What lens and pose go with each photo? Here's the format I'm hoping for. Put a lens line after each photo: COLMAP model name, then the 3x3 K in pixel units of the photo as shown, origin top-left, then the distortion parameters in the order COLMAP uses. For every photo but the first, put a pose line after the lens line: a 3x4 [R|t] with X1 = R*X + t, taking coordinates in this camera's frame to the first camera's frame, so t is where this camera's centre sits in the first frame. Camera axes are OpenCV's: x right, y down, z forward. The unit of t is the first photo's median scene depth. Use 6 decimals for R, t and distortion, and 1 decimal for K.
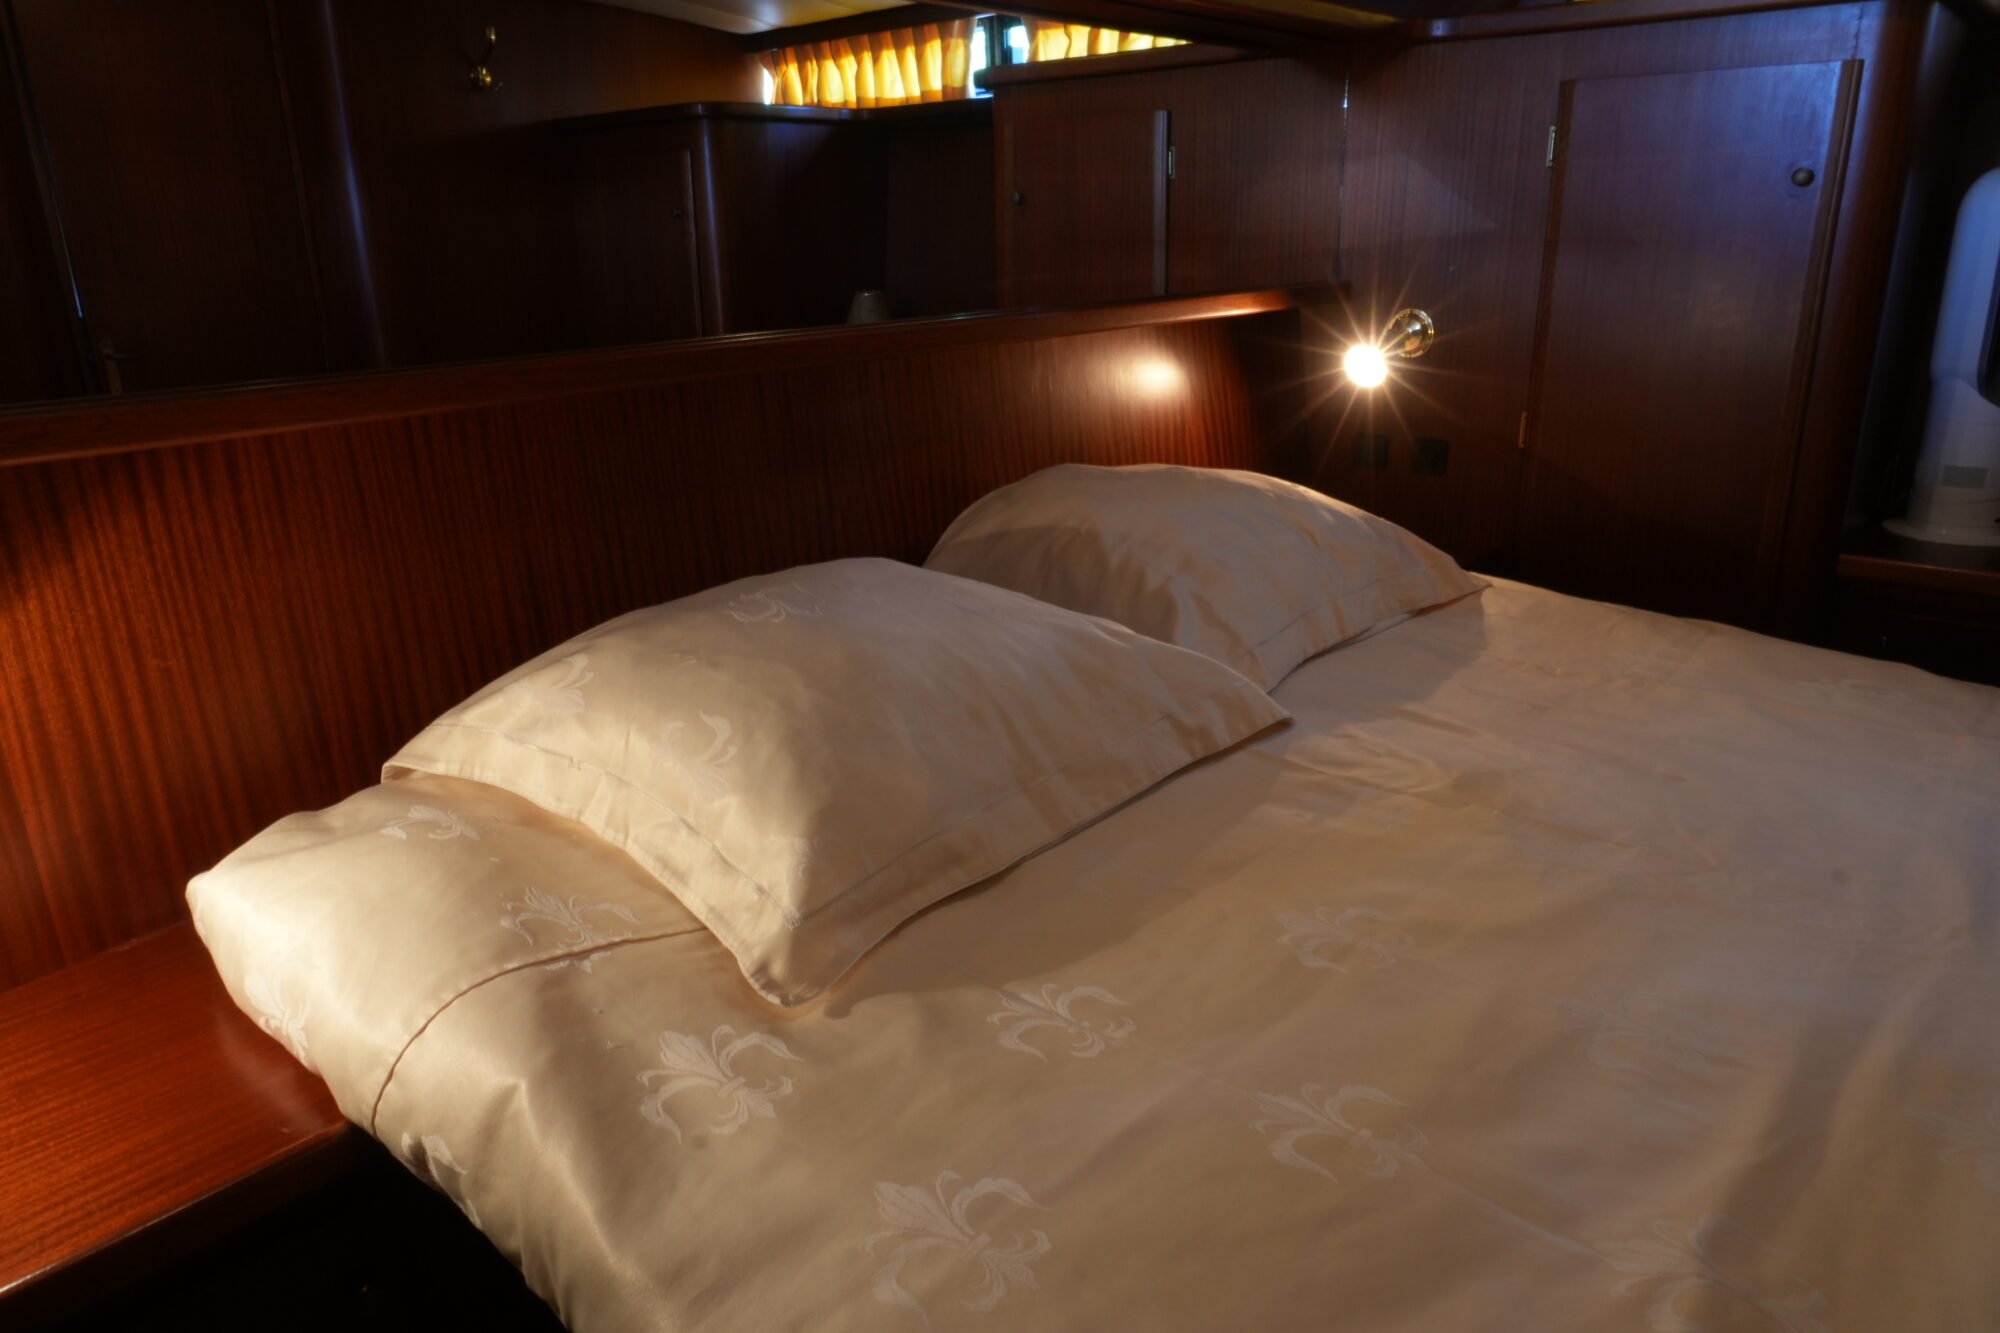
lens RADIAL K [[1349.8, 0, 1007.6], [0, 1349.8, 667.0], [0, 0, 1]] dist [-0.042620, 0.032046]
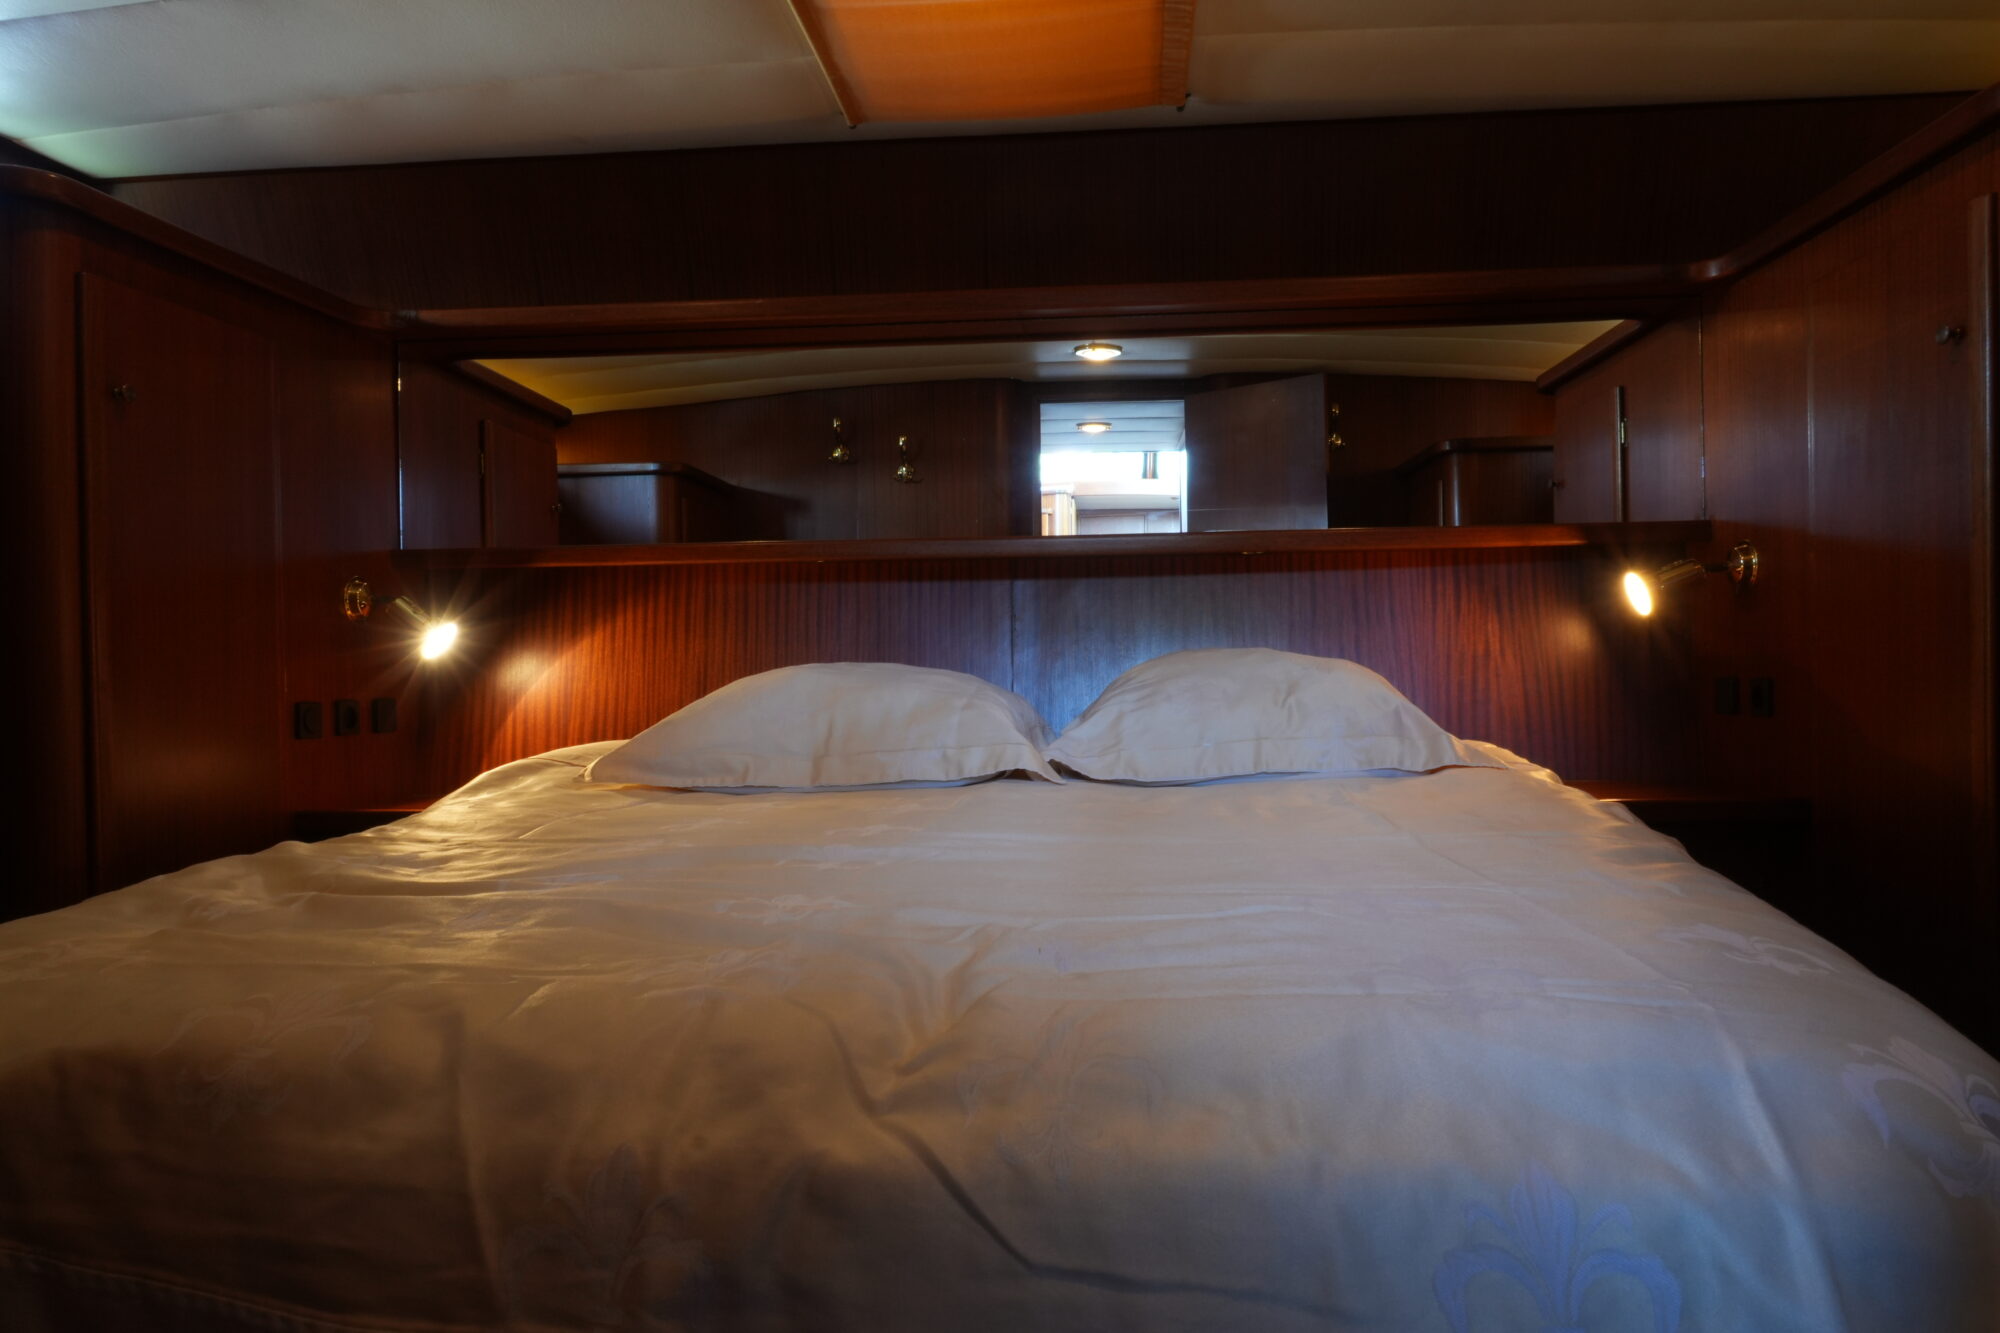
lens RADIAL K [[1349.8, 0, 1005.4], [0, 1349.8, 661.9], [0, 0, 1]] dist [-0.042620, 0.032046]
pose [[0.598892, 0.014697, -0.800695, 0.983921], [-0.247996, 0.954086, -0.167980, 0.128456], [0.761463, 0.299171, 0.575040, 0.135733]]
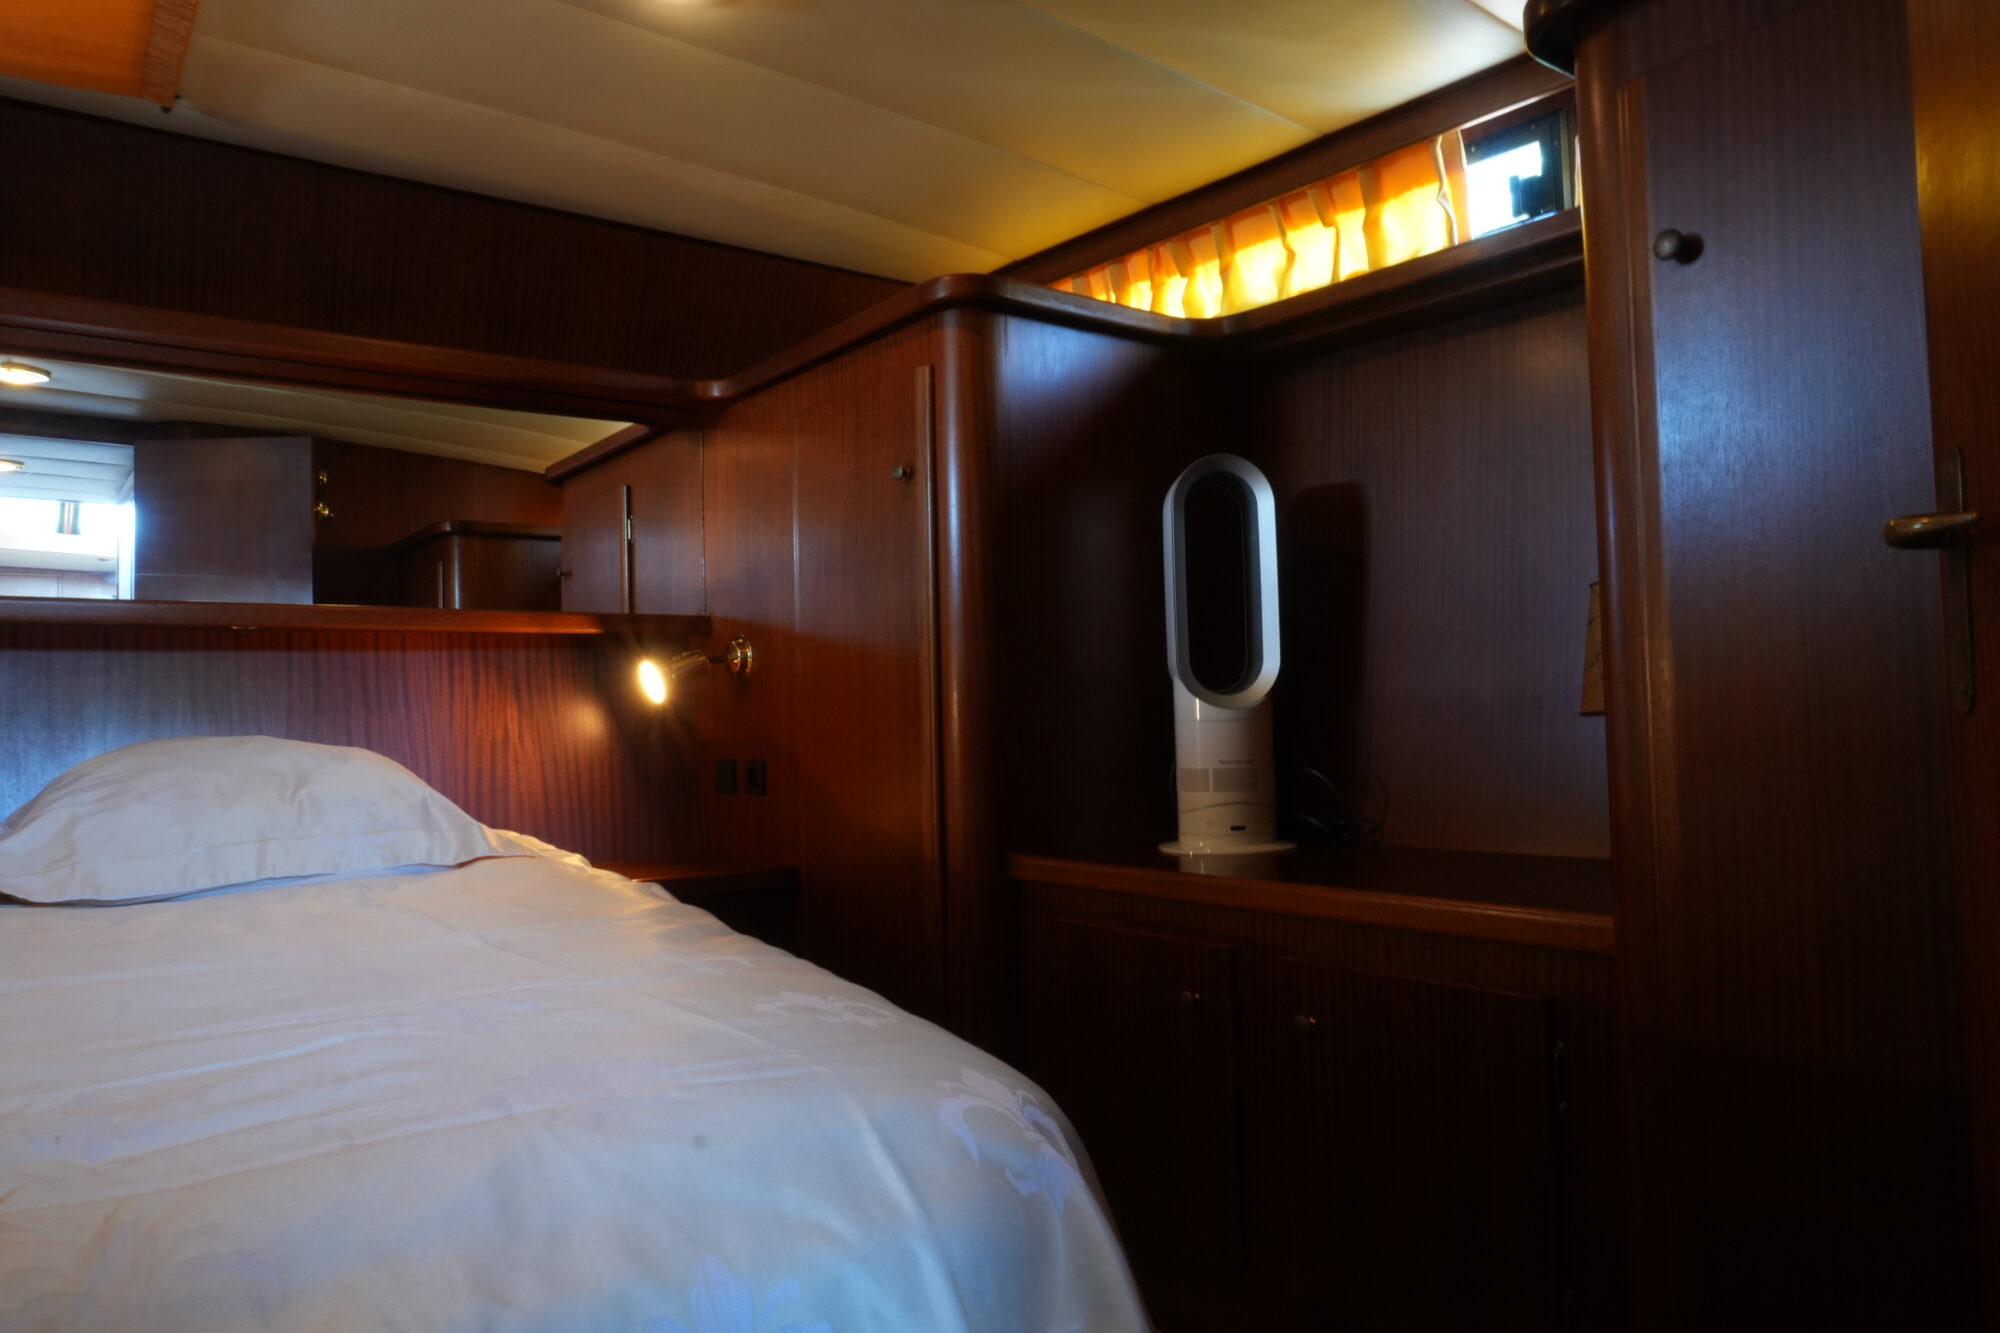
lens RADIAL K [[1349.8, 0, 998.0], [0, 1349.8, 661.0], [0, 0, 1]] dist [-0.042620, 0.032046]
pose [[0.979382, -0.010803, -0.201730, 0.936379], [-0.061072, 0.936013, -0.346626, 0.130889], [0.192566, 0.351799, 0.916054, 0.128552]]
